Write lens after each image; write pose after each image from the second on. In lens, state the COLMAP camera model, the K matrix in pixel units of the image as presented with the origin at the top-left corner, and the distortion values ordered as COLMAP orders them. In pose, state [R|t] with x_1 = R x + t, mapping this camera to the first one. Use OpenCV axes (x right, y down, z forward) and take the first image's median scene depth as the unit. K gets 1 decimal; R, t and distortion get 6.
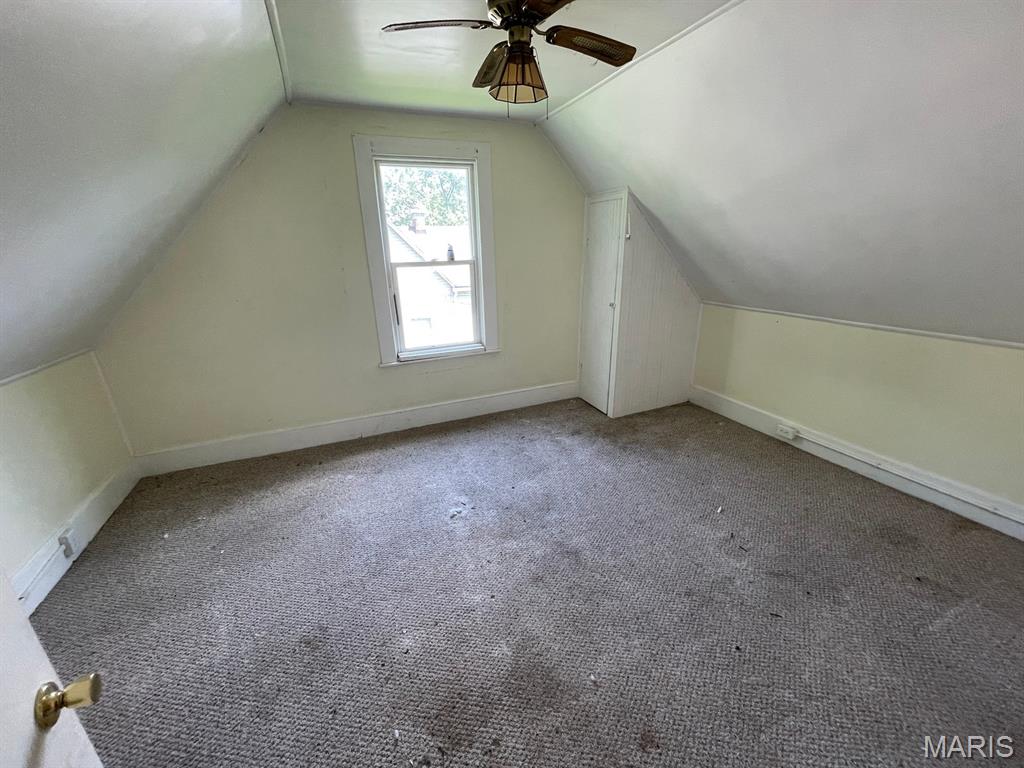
lens RADIAL K [[414.9, 0, 511.4], [0, 414.9, 388.7], [0, 0, 1]] dist [0.000369, 0.000951]
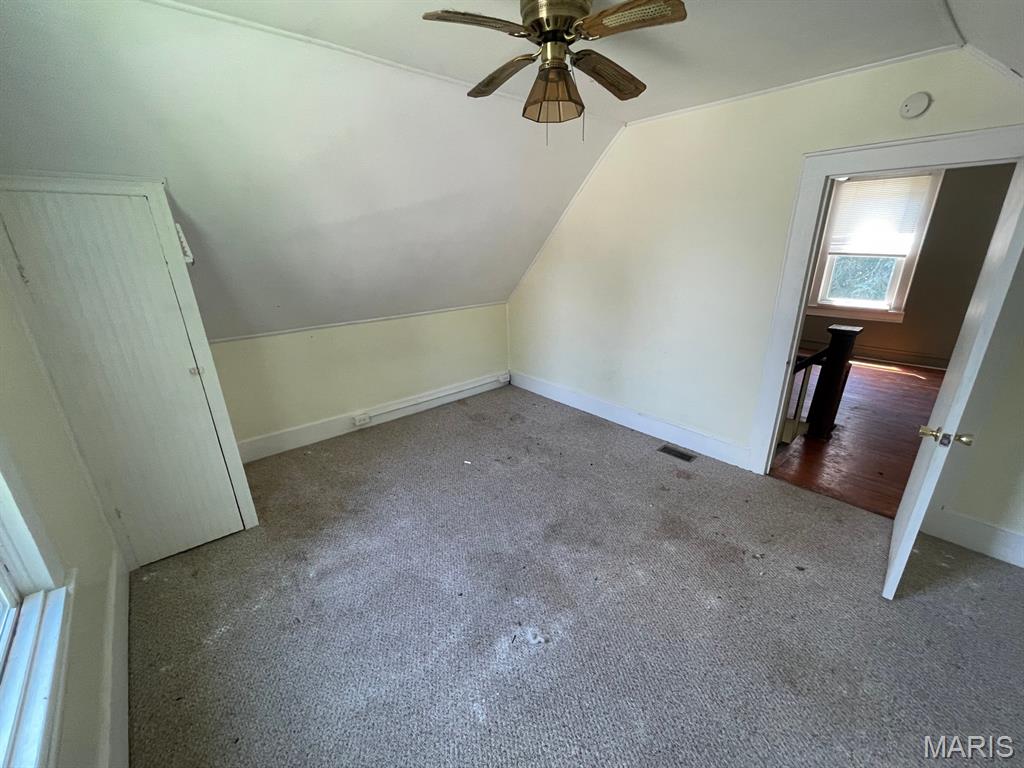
lens RADIAL K [[414.9, 0, 511.4], [0, 414.9, 388.7], [0, 0, 1]] dist [0.000369, 0.000951]
pose [[-0.310640, -0.295090, 0.903562, -0.531642], [0.330747, 0.857630, 0.393798, -0.307174], [-0.891128, 0.421180, -0.168815, 0.809421]]
